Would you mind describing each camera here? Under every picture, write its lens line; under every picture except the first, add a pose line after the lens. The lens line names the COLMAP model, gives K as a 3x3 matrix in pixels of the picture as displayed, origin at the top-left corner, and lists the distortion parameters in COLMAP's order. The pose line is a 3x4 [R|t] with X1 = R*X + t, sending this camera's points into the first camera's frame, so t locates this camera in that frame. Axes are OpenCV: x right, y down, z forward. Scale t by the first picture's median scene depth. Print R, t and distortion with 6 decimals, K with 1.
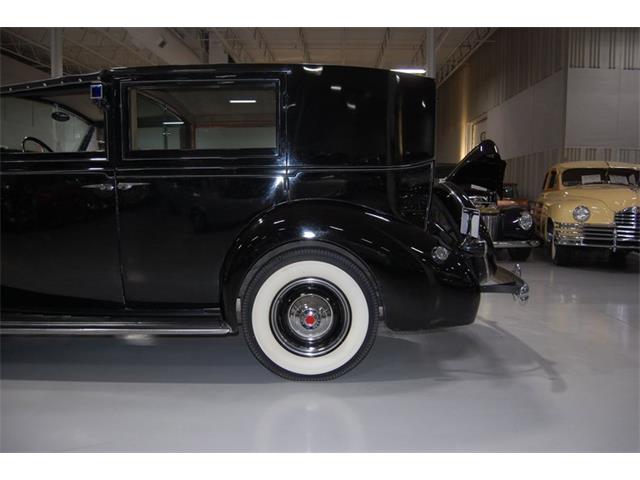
lens RADIAL K [[489.9, 0, 323.5], [0, 489.9, 235.7], [0, 0, 1]] dist [-0.070122, 0.031075]
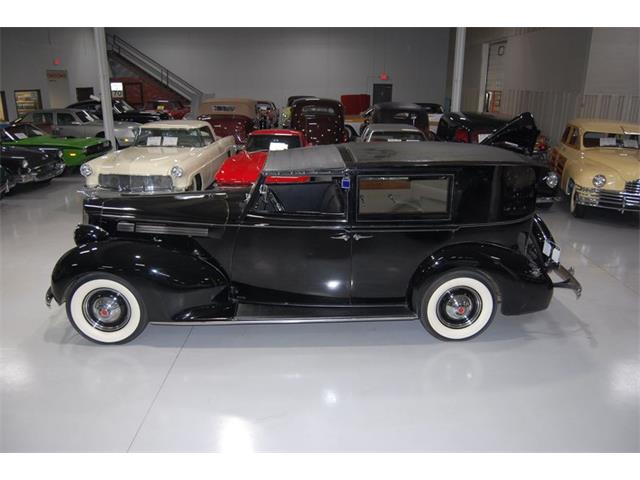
lens RADIAL K [[489.9, 0, 329.7], [0, 489.9, 238.5], [0, 0, 1]] dist [-0.070122, 0.031075]
pose [[0.999716, -0.006635, 0.022880, -0.459372], [0.001693, 0.977795, 0.209556, -0.383459], [-0.023762, -0.209457, 0.977529, -0.556107]]
